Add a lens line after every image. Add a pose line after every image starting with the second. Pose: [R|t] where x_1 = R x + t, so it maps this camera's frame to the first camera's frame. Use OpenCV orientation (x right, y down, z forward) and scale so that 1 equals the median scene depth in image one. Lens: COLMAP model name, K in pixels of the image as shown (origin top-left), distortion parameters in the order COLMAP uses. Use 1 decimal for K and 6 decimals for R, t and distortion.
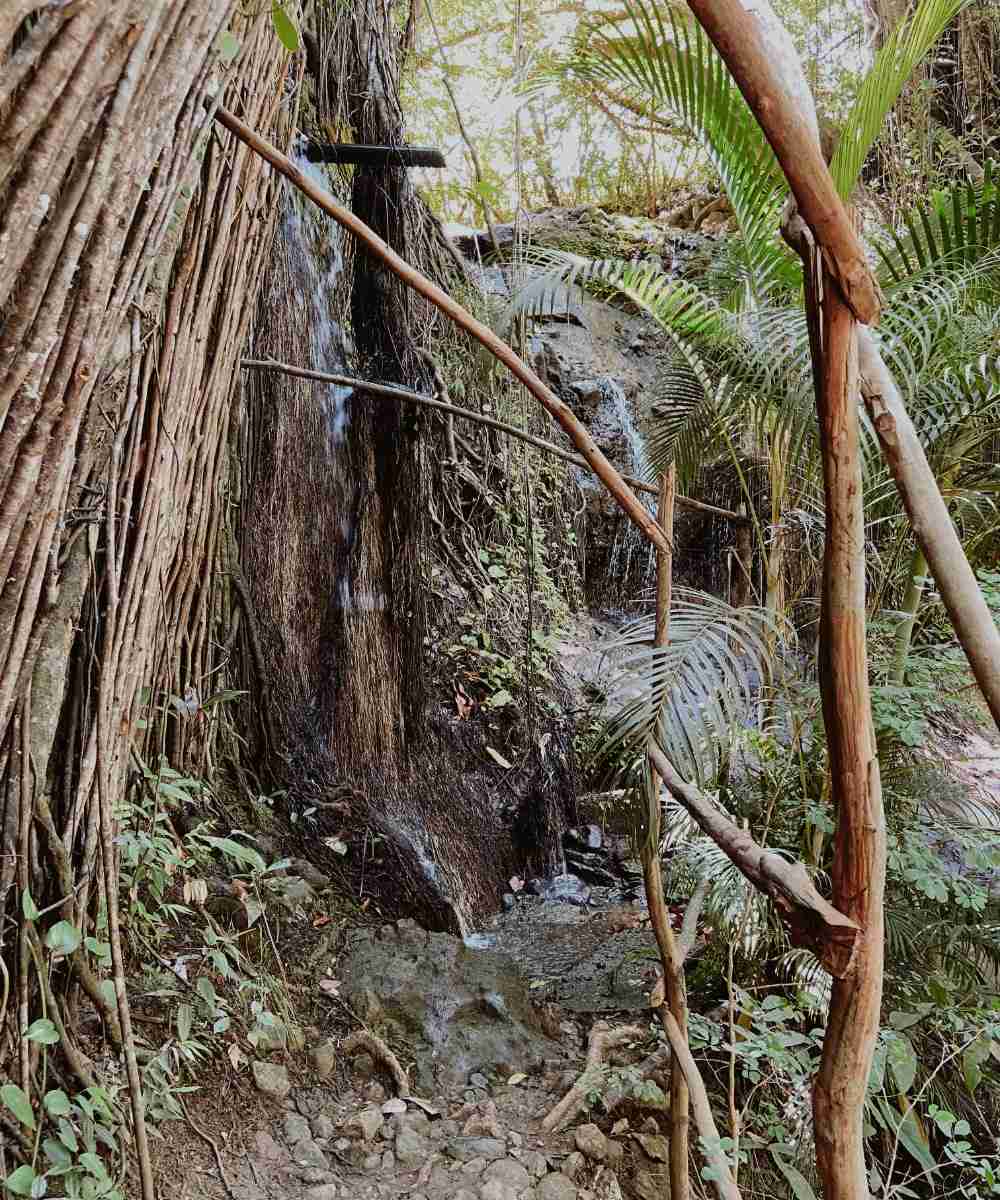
lens RADIAL K [[914.8, 0, 523.1], [0, 914.8, 638.2], [0, 0, 1]] dist [0.067287, -0.061362]
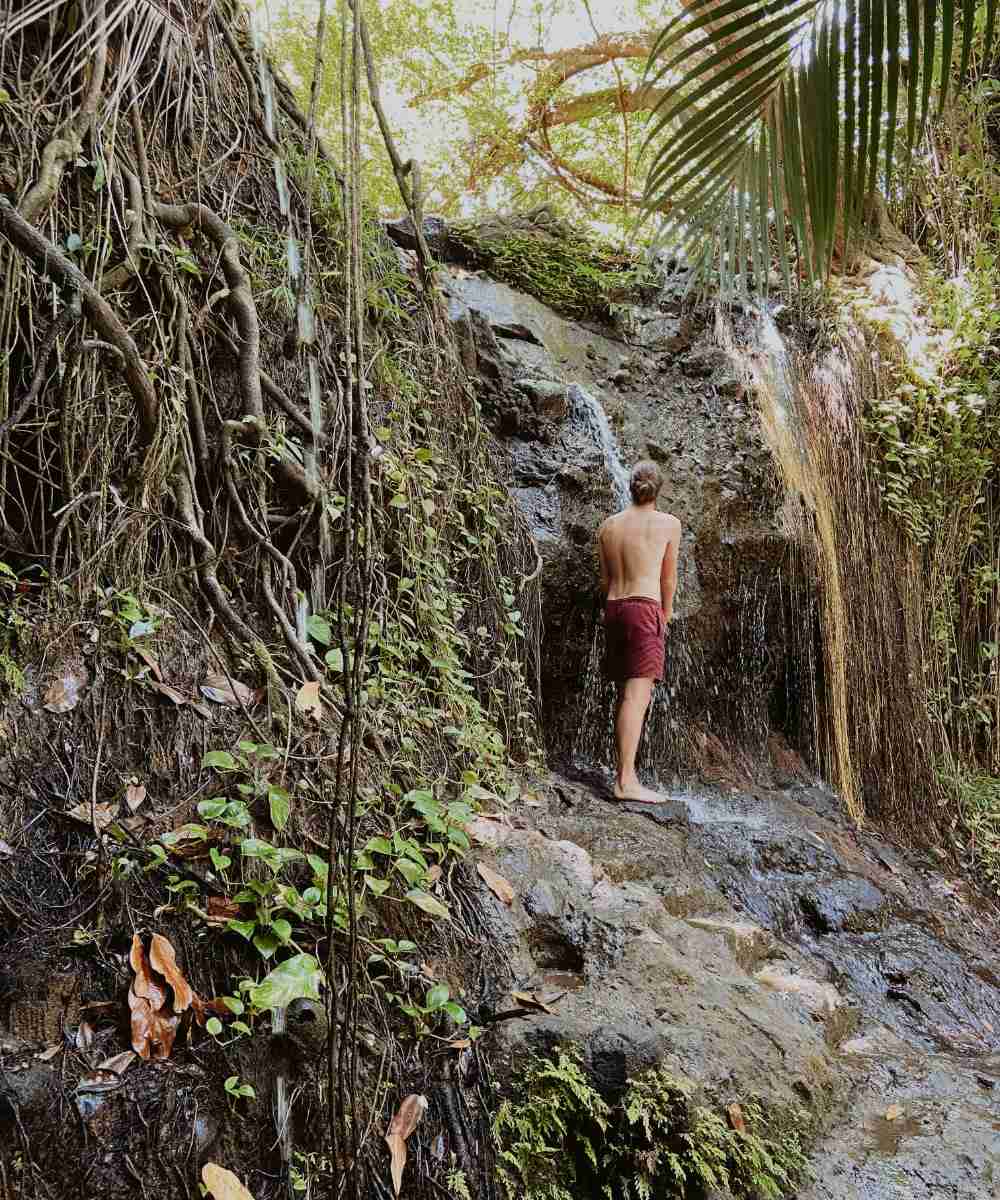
lens RADIAL K [[914.8, 0, 523.1], [0, 914.8, 638.2], [0, 0, 1]] dist [0.067287, -0.061362]
pose [[0.999304, 0.009986, 0.035938, 0.044056], [-0.002762, 0.980664, -0.195681, 0.005838], [-0.037197, 0.195446, 0.980009, 0.546625]]
